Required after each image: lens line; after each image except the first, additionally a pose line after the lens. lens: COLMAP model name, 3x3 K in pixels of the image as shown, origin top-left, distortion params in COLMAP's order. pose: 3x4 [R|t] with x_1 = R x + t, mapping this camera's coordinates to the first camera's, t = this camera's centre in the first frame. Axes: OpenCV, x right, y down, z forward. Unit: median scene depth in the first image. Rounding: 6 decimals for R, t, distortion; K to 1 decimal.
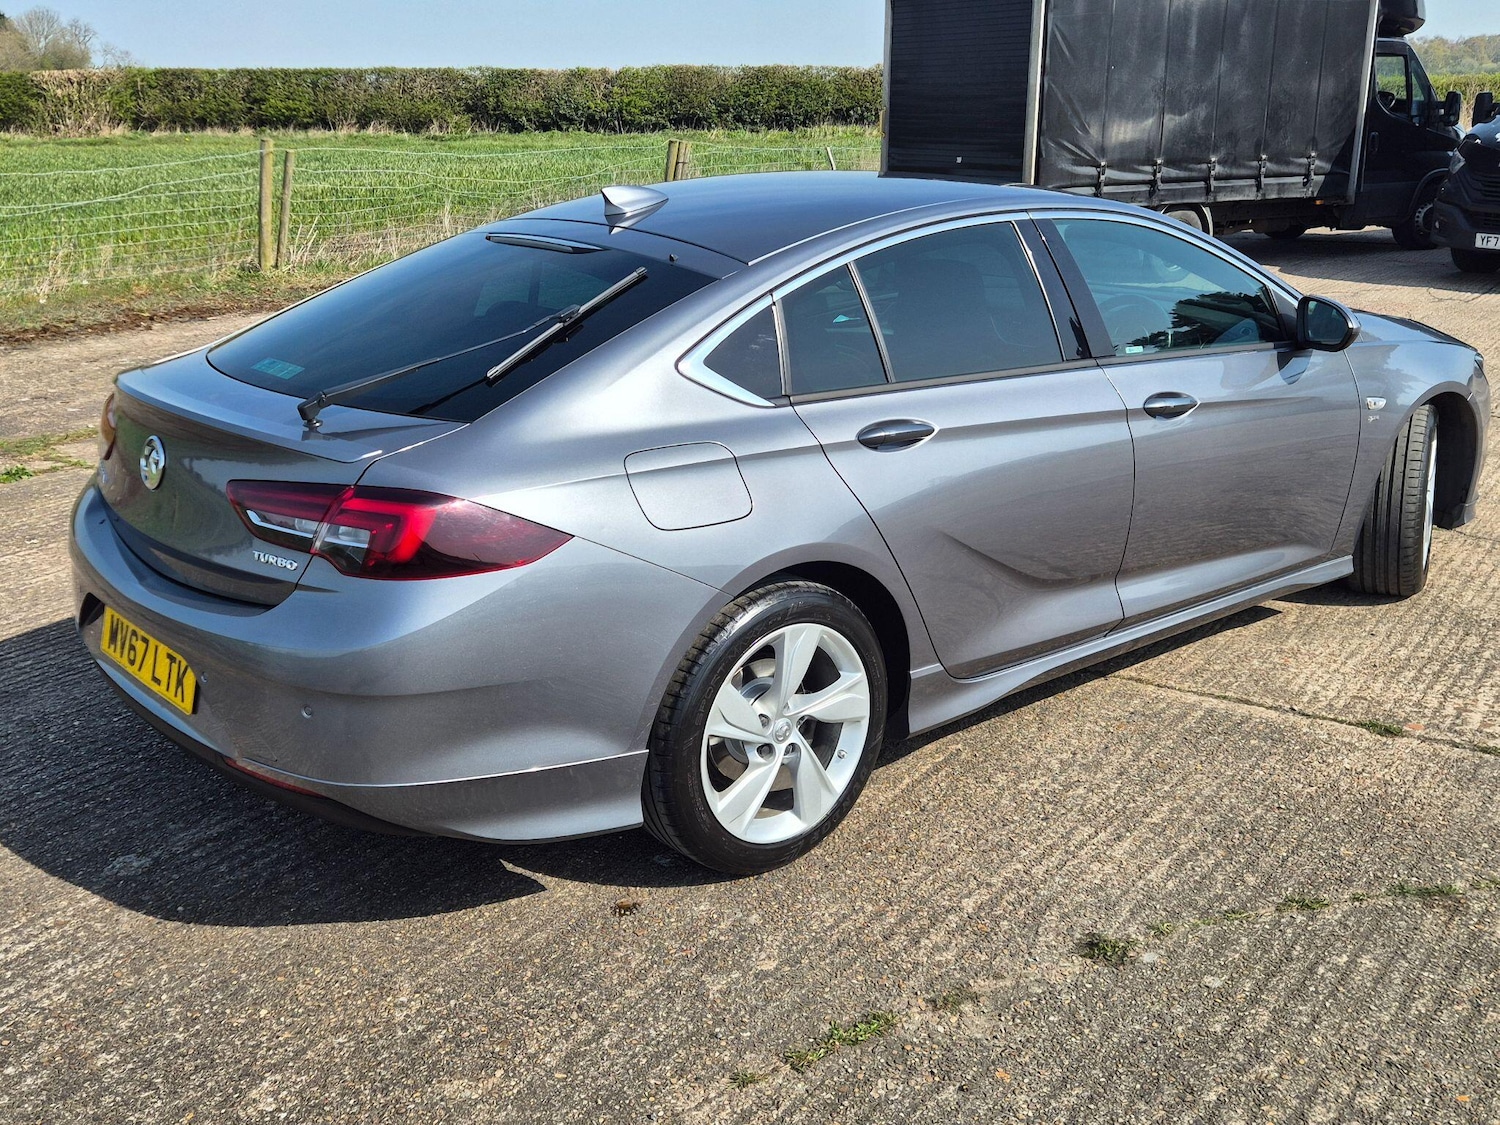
lens RADIAL K [[1522.7, 0, 743.1], [0, 1522.7, 524.8], [0, 0, 1]] dist [0.094741, -0.109633]
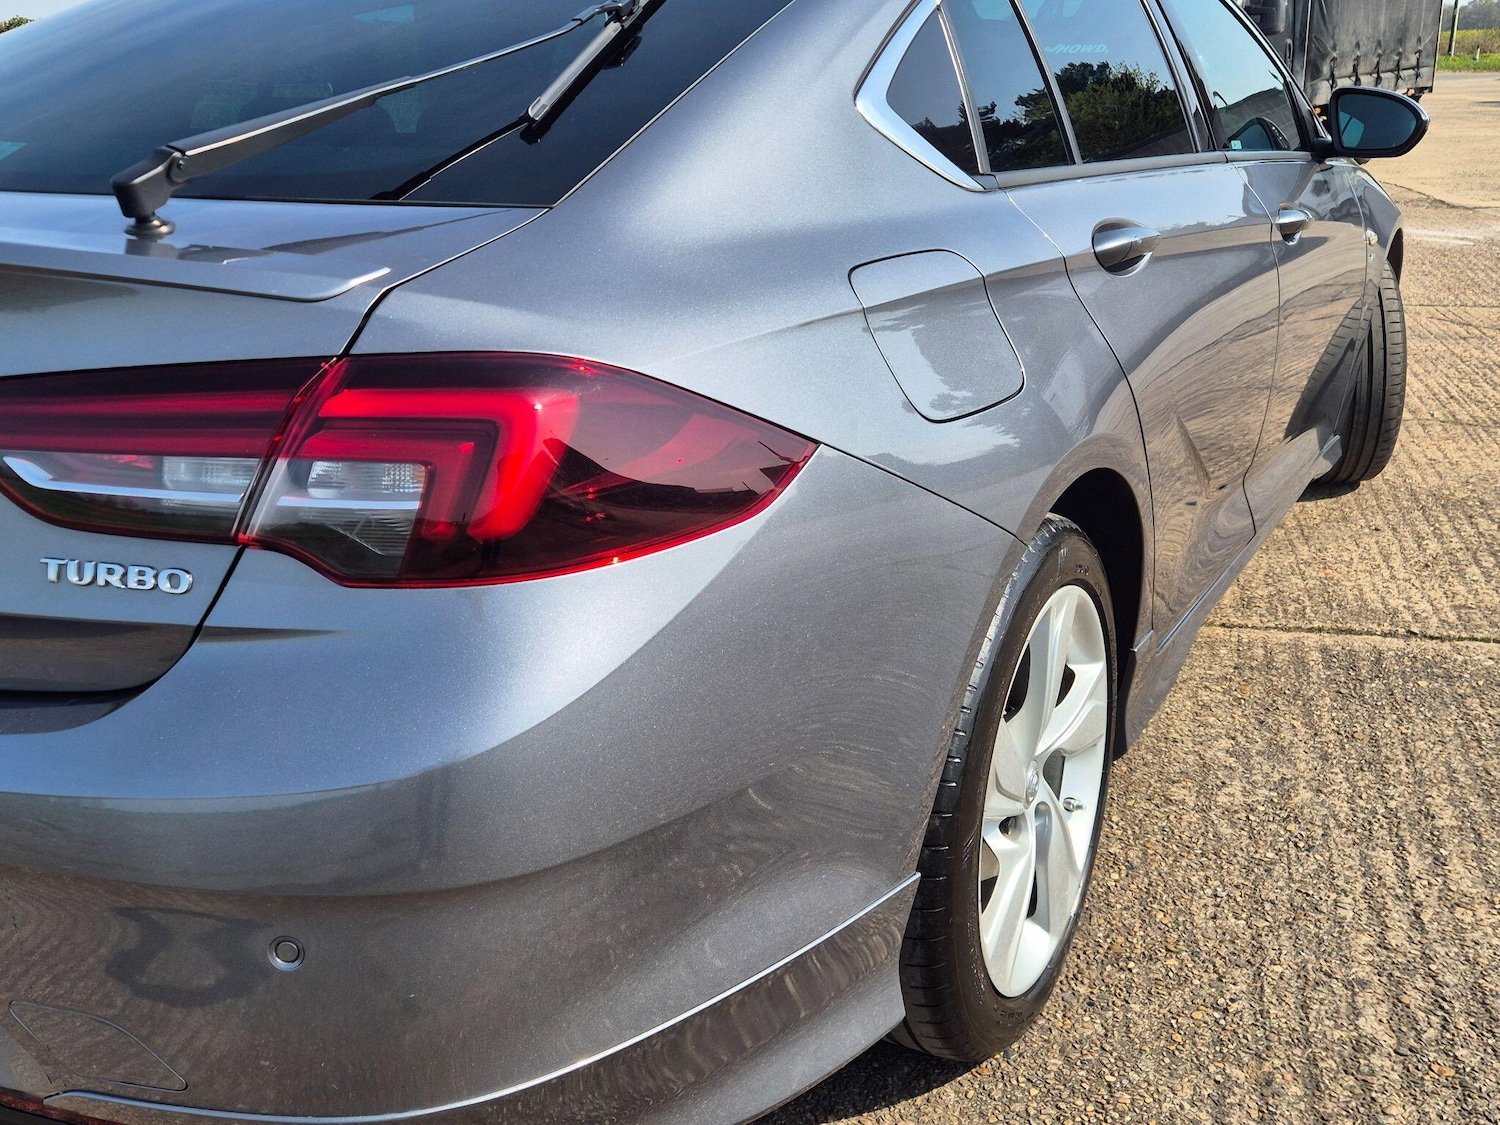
lens RADIAL K [[1522.8, 0, 756.3], [0, 1522.8, 521.3], [0, 0, 1]] dist [0.100692, -0.120759]
pose [[0.929912, -0.104958, 0.352489, -0.288602], [0.100070, 0.994462, 0.032114, 0.013267], [-0.353907, 0.005411, 0.935265, 0.583945]]
